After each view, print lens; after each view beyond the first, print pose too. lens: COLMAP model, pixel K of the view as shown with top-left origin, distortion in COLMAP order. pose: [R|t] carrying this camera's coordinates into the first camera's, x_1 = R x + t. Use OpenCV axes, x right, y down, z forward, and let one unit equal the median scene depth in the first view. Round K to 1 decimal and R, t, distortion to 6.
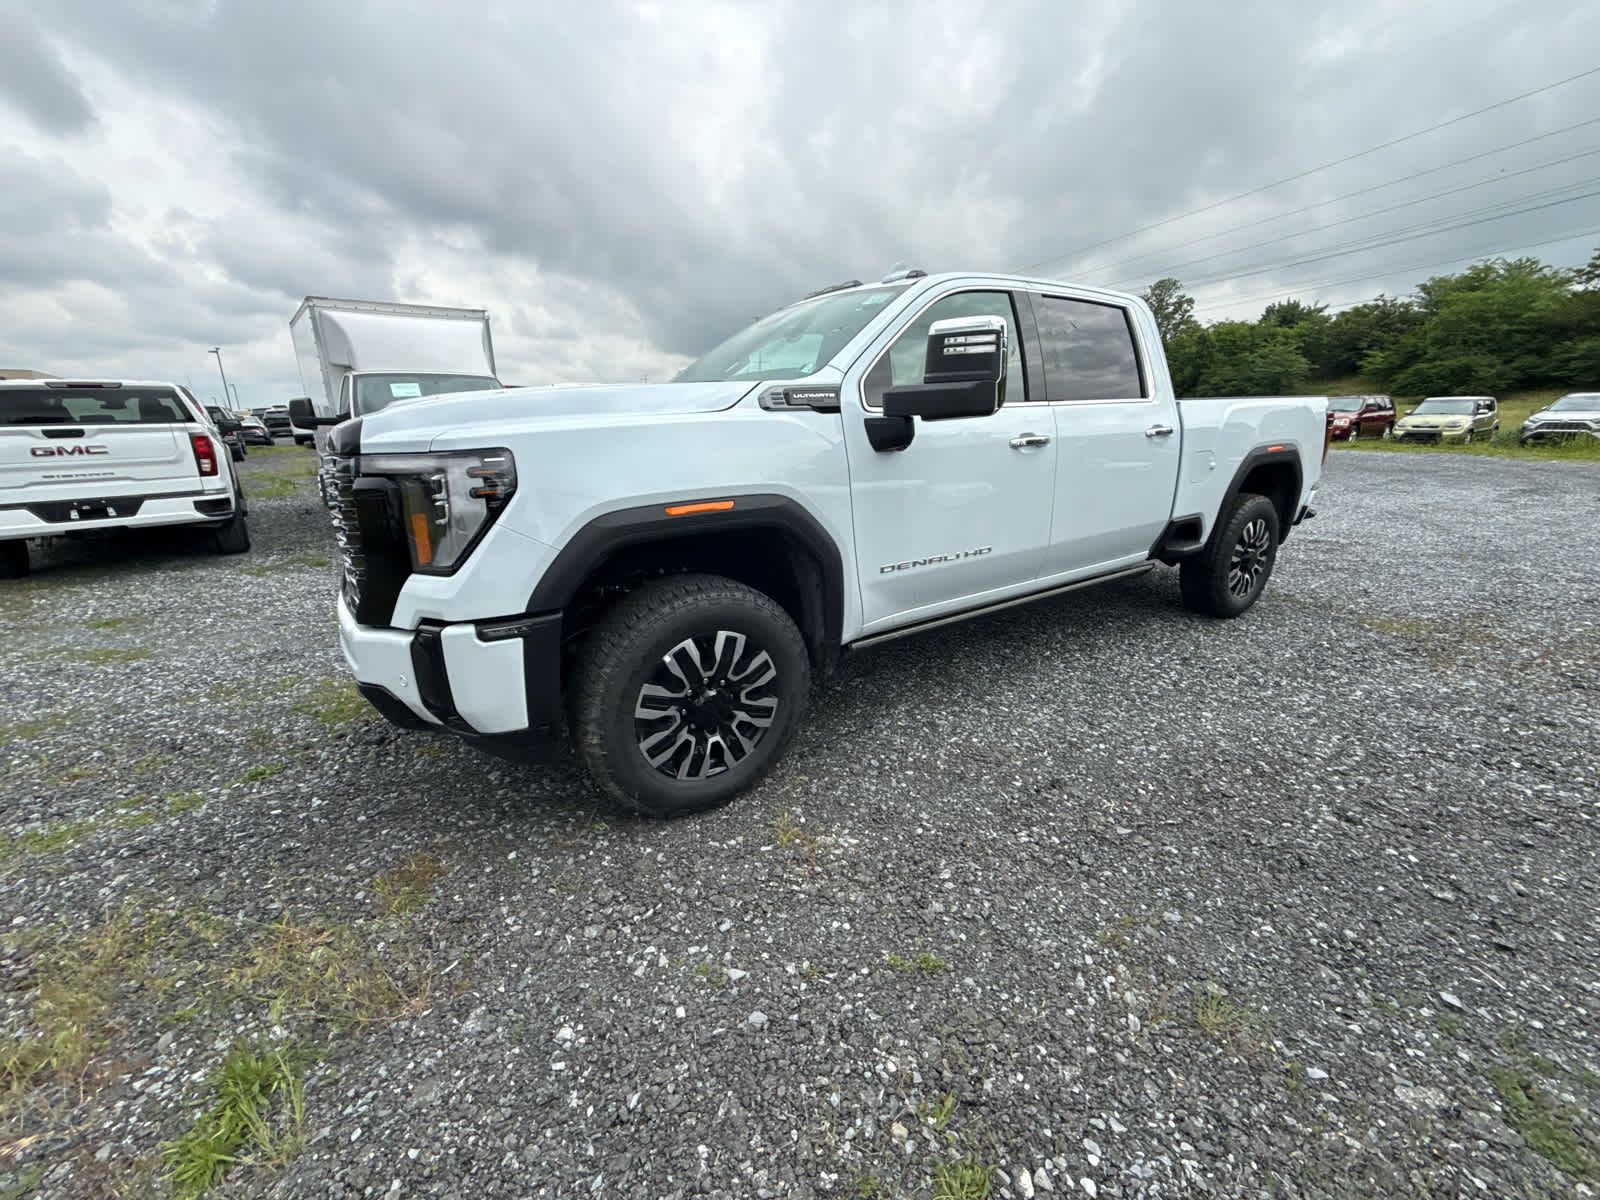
lens RADIAL K [[635.3, 0, 805.5], [0, 635.3, 599.2], [0, 0, 1]] dist [0.001305, -0.000492]
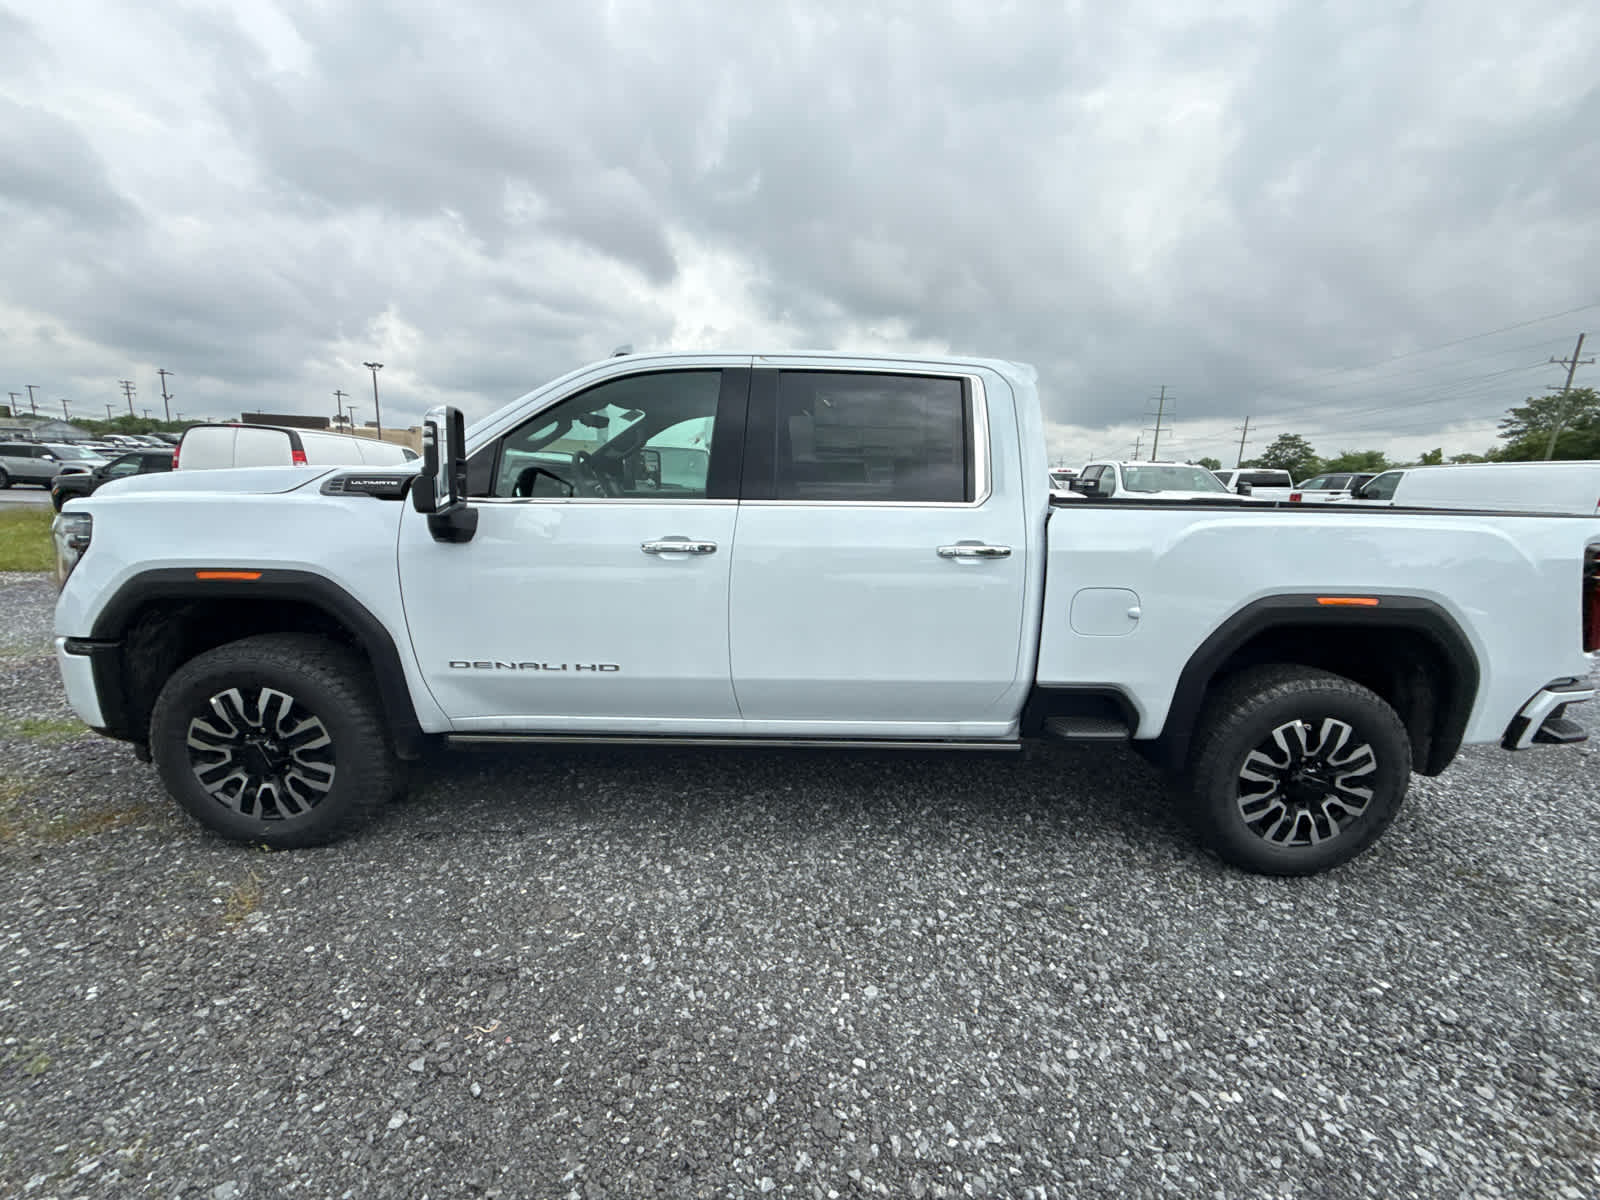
lens RADIAL K [[635.3, 0, 801.4], [0, 635.3, 599.4], [0, 0, 1]] dist [0.001305, -0.000492]
pose [[0.839511, 0.139519, -0.525124, 0.914847], [-0.192242, 0.980226, -0.046902, -0.172622], [0.508197, 0.140326, 0.849732, 0.395239]]
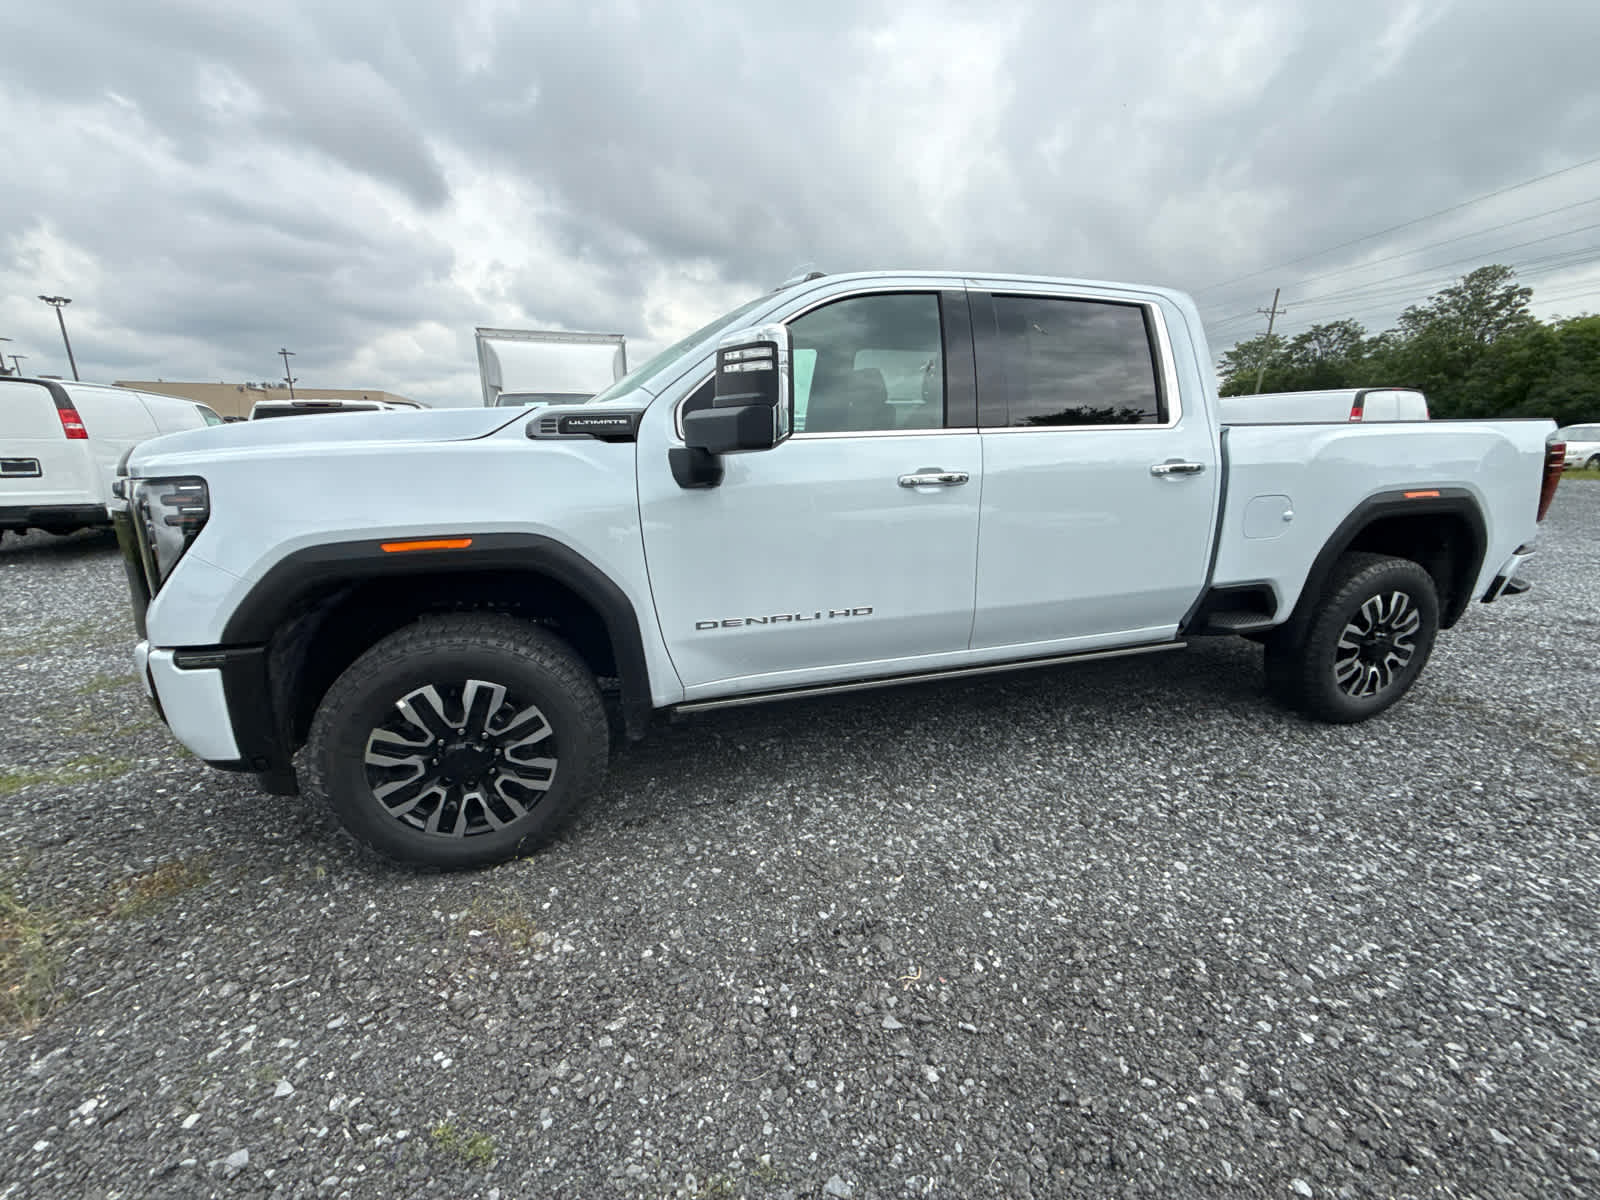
lens RADIAL K [[635.3, 0, 804.4], [0, 635.3, 600.6], [0, 0, 1]] dist [0.001305, -0.000492]
pose [[0.954407, 0.086416, -0.285726, 0.436162], [-0.092216, 0.995715, -0.006879, -0.076836], [0.283907, 0.032914, 0.958287, 0.200868]]
